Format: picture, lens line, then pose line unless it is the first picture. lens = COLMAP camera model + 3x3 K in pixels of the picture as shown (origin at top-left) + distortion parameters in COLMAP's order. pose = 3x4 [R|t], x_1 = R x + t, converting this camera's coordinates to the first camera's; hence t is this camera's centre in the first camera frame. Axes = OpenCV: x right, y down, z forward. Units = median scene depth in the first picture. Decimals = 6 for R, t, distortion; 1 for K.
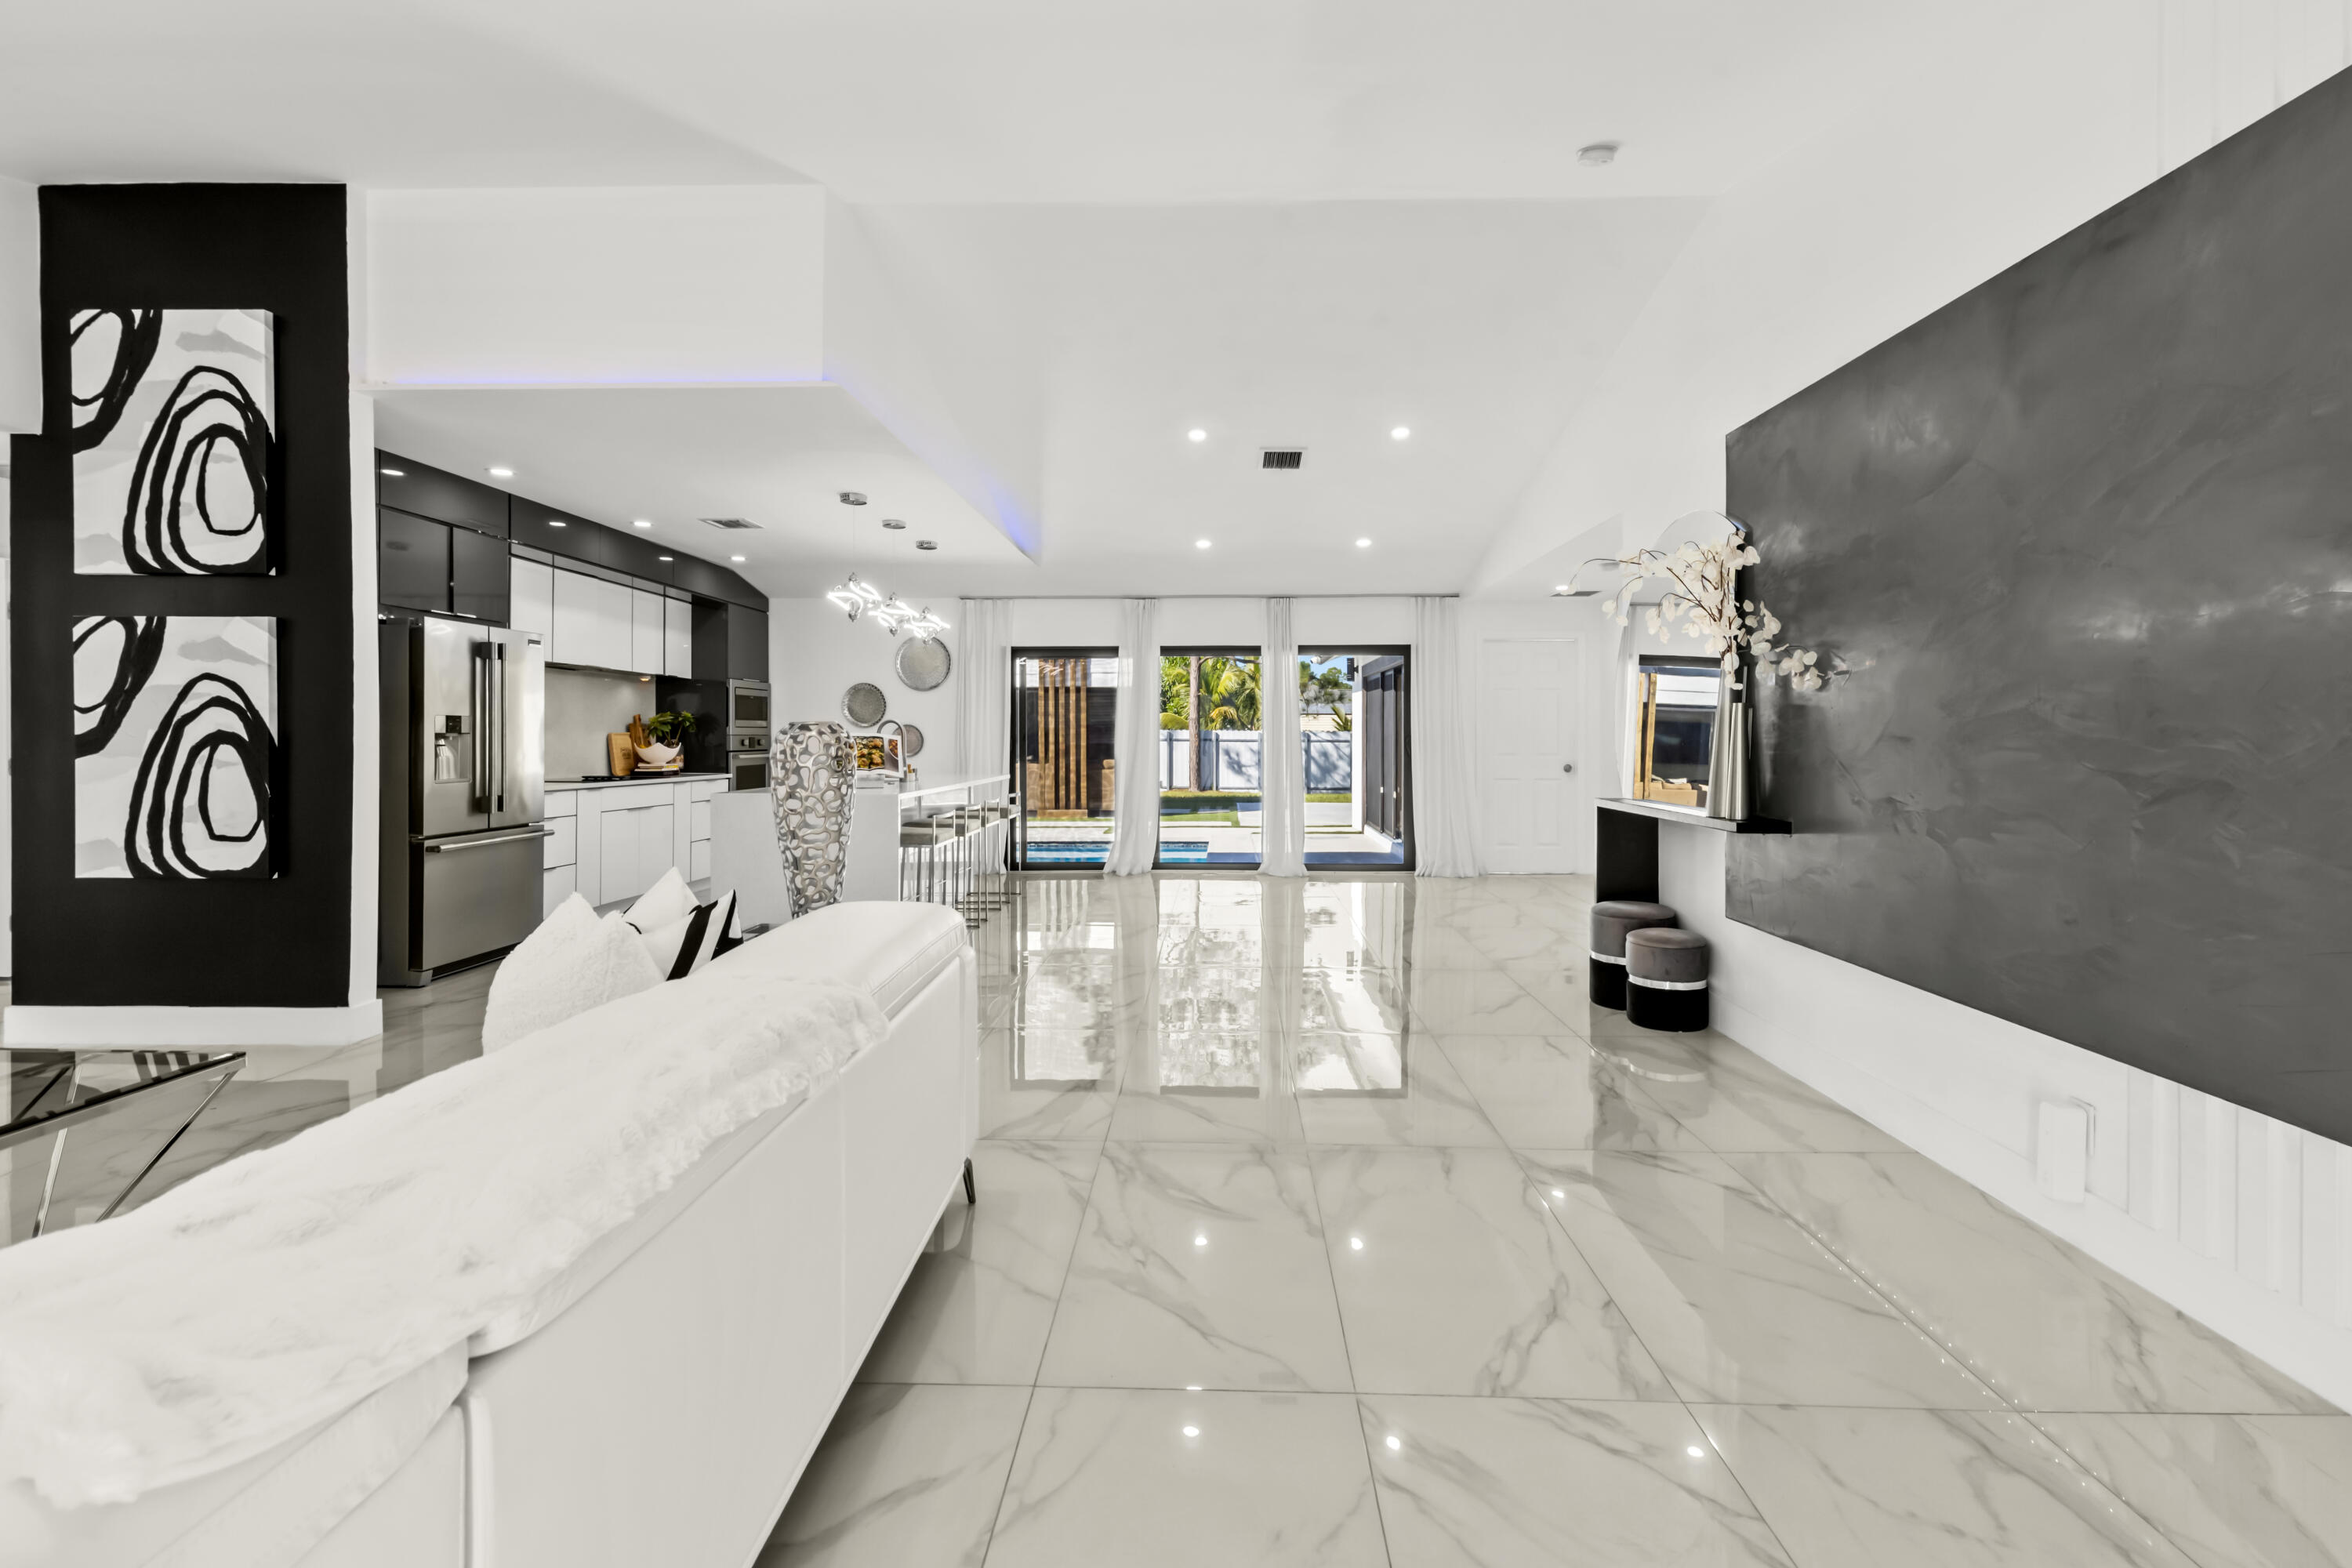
lens RADIAL K [[1080.4, 0, 1209.8], [0, 1080.4, 733.9], [0, 0, 1]] dist [0.003936, -0.002198]
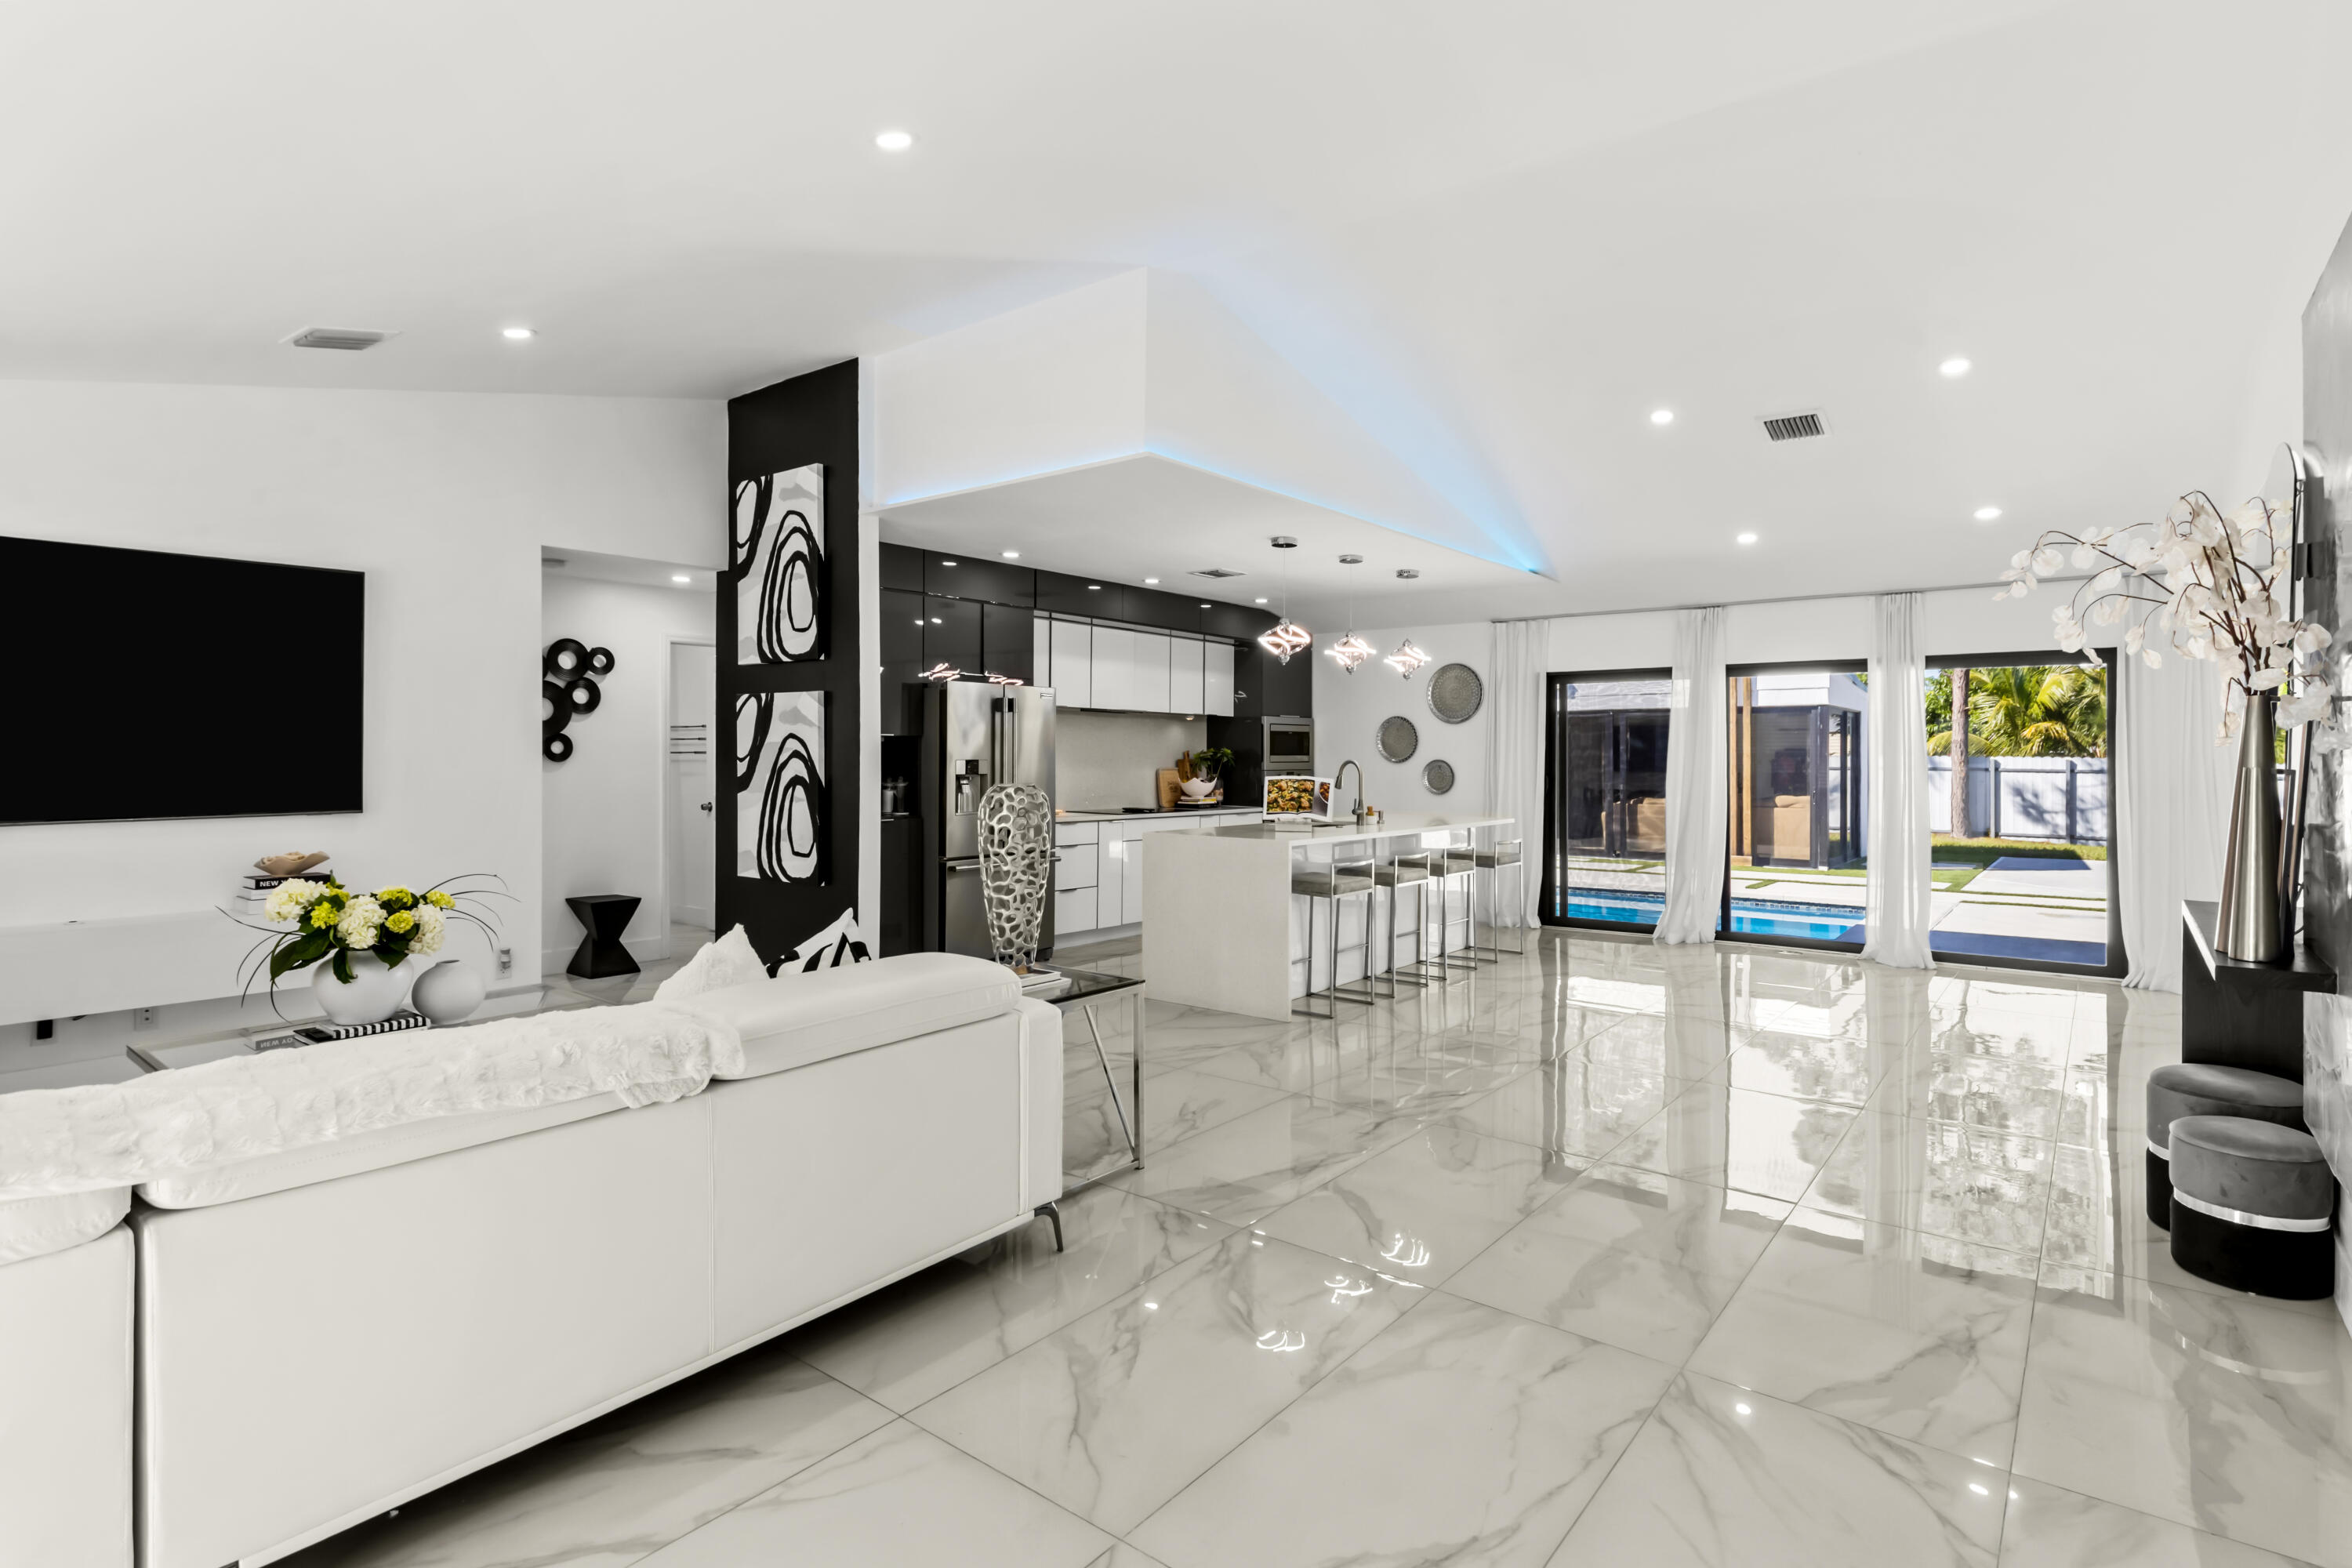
lens RADIAL K [[1182.9, 0, 1181.4], [0, 1182.9, 748.9], [0, 0, 1]] dist [-0.001666, 0.002761]
pose [[0.796128, 0.000164, -0.605128, 0.193291], [-0.002623, 0.999992, -0.003179, -0.016863], [0.605122, 0.004118, 0.796122, 0.053220]]
